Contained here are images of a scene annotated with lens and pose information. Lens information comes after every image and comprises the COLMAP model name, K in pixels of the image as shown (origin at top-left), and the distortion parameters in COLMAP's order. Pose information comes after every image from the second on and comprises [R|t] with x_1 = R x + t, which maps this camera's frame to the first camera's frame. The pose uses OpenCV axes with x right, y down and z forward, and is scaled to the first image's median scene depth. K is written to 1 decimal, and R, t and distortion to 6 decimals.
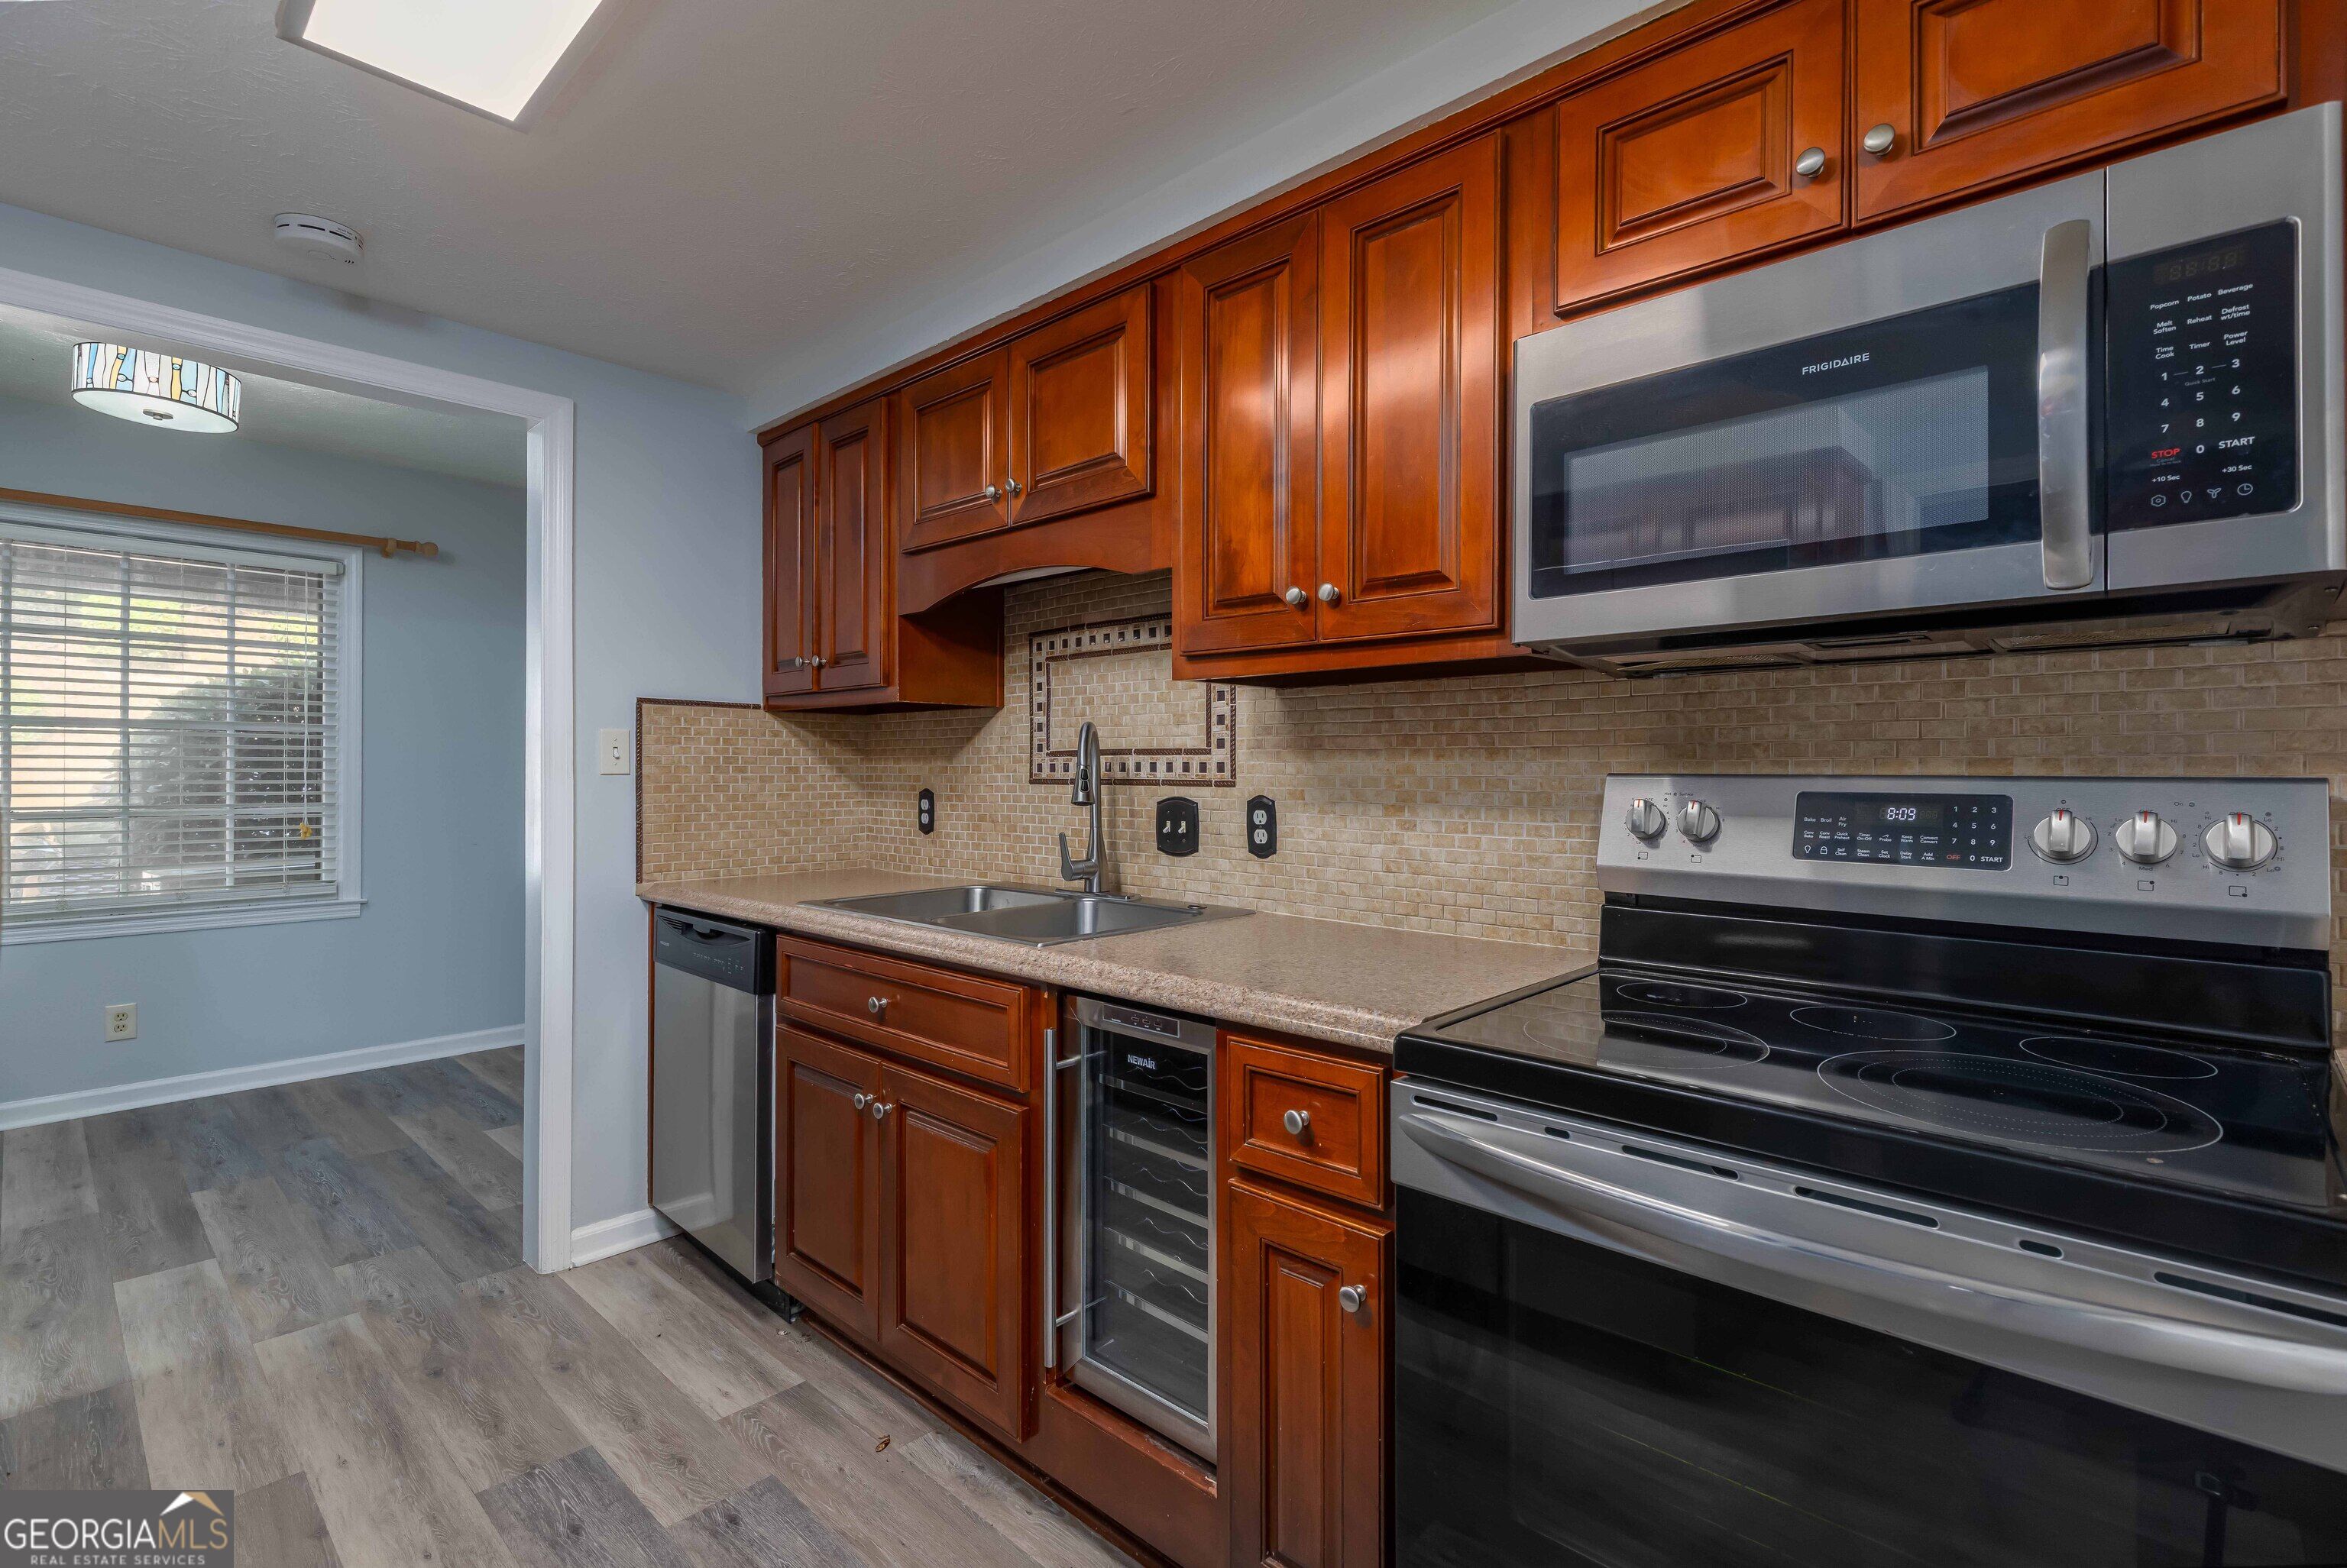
lens RADIAL K [[1077.9, 0, 1201.6], [0, 1077.9, 768.9], [0, 0, 1]] dist [-0.002323, -0.000618]
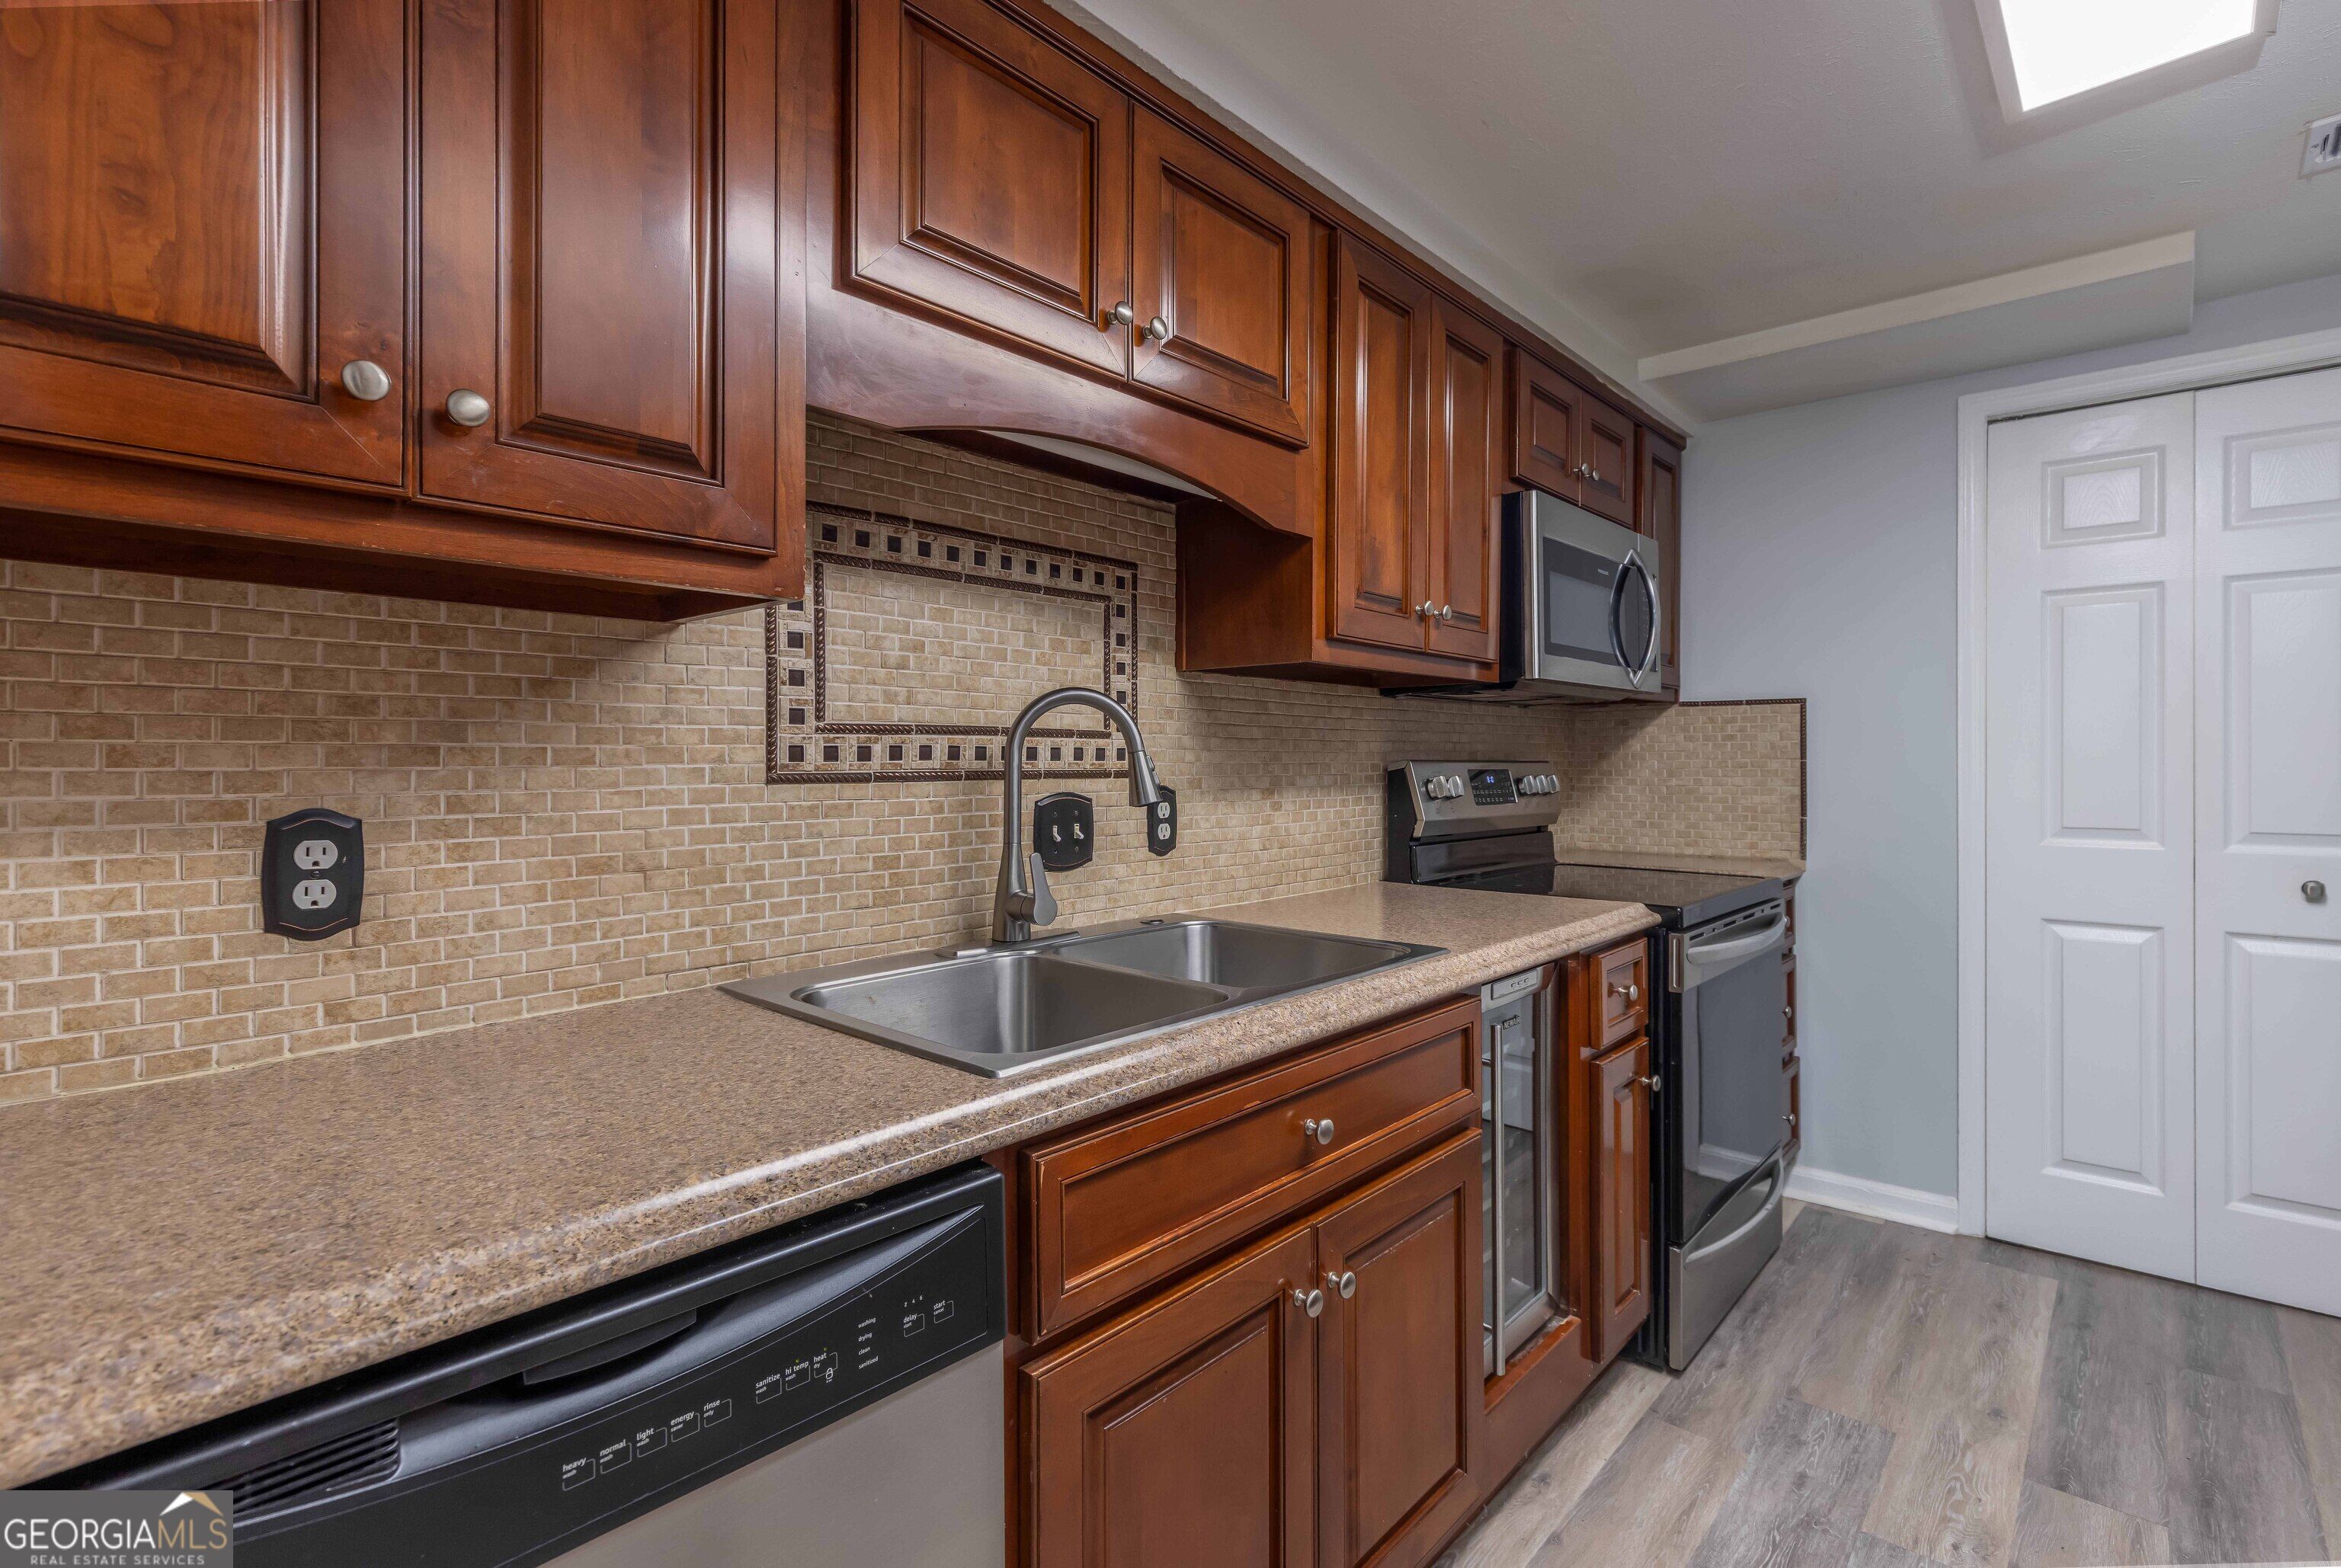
lens RADIAL K [[1083.3, 0, 1189.1], [0, 1083.3, 766.3], [0, 0, 1]] dist [0.002378, -0.000601]
pose [[-0.021757, -0.002696, 0.999760, -0.796776], [0.004522, 0.999986, 0.002795, 0.005455], [-0.999753, 0.004581, -0.021745, 0.937026]]
